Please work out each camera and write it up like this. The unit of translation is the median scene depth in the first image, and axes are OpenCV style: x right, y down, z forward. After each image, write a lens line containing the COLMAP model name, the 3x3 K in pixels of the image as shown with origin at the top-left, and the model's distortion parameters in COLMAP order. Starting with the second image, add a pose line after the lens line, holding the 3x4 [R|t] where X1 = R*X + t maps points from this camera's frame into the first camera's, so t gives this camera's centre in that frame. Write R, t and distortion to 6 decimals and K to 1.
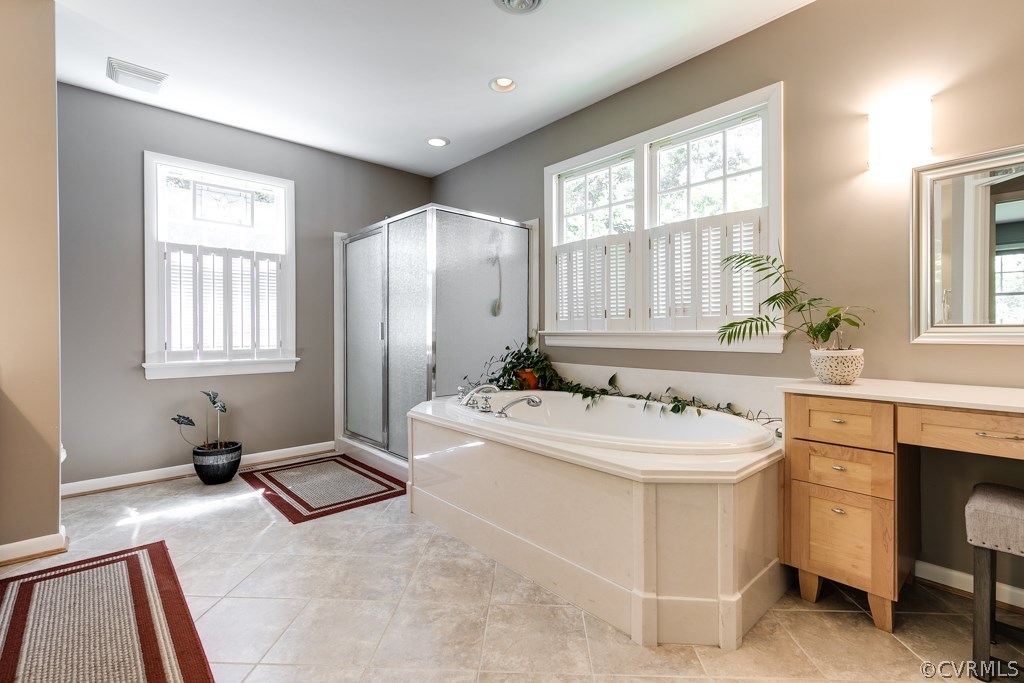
lens RADIAL K [[460.7, 0, 512.0], [0, 460.7, 341.5], [0, 0, 1]] dist [0.001086, 0.000196]
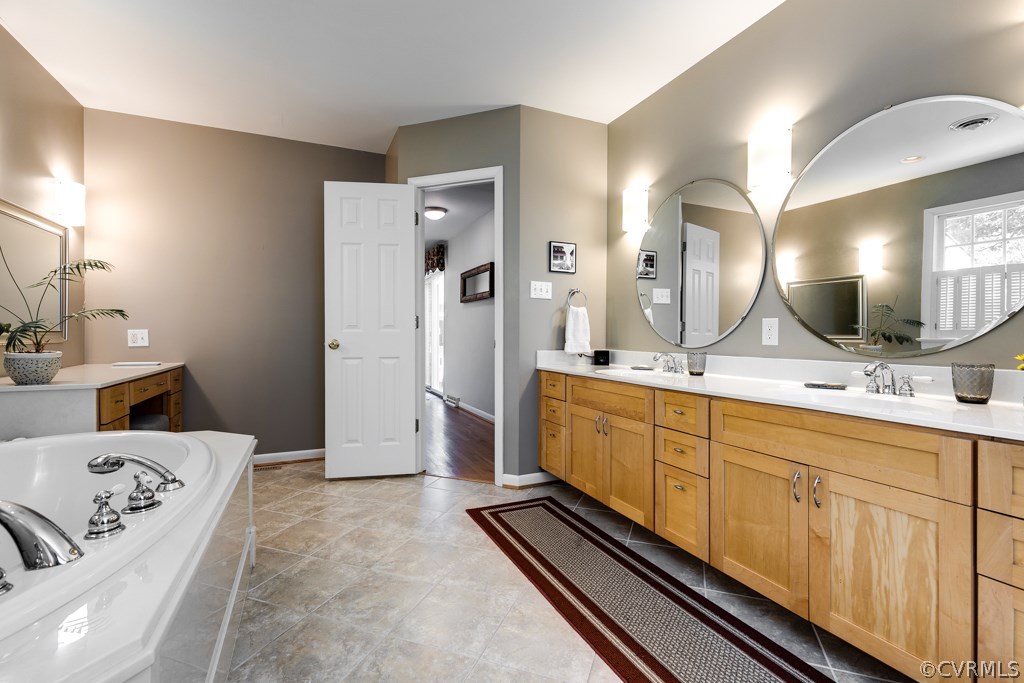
lens RADIAL K [[460.7, 0, 512.0], [0, 460.7, 341.5], [0, 0, 1]] dist [0.001086, 0.000196]
pose [[-0.951067, -0.002166, 0.308978, -0.423361], [0.009597, 0.999286, 0.036545, -0.023202], [-0.308836, 0.037722, -0.950367, 0.989467]]
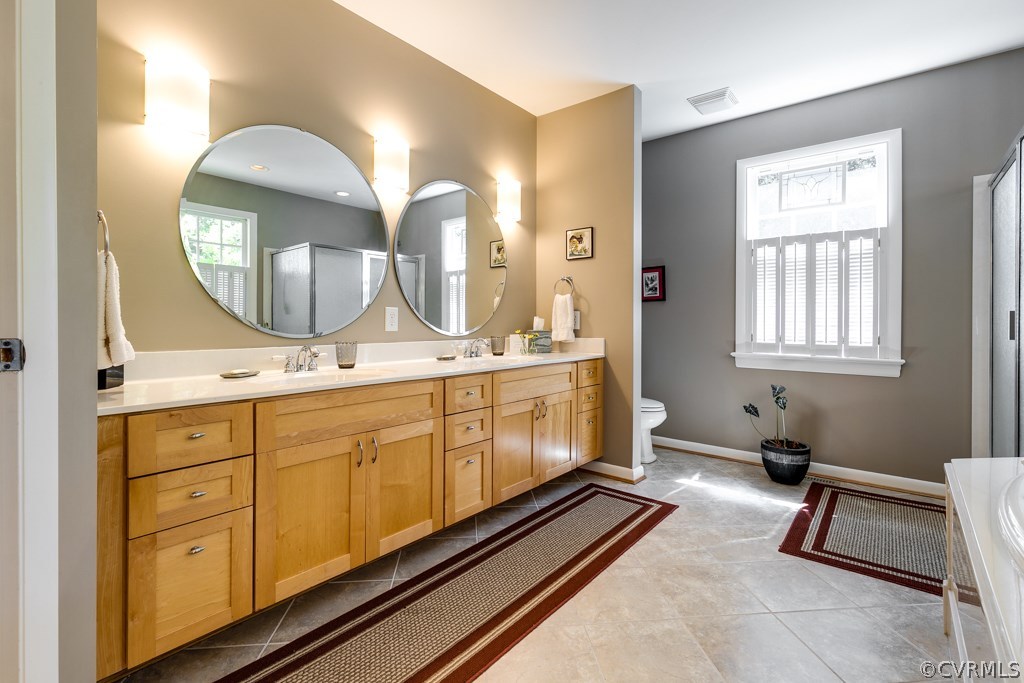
lens RADIAL K [[469.6, 0, 512.8], [0, 469.6, 329.7], [0, 0, 1]] dist [0.000207, 0.000157]
pose [[0.146277, 0.019075, -0.989060, 0.239353], [-0.028497, 0.999480, 0.015061, -0.008723], [0.988833, 0.025982, 0.146745, 0.296289]]
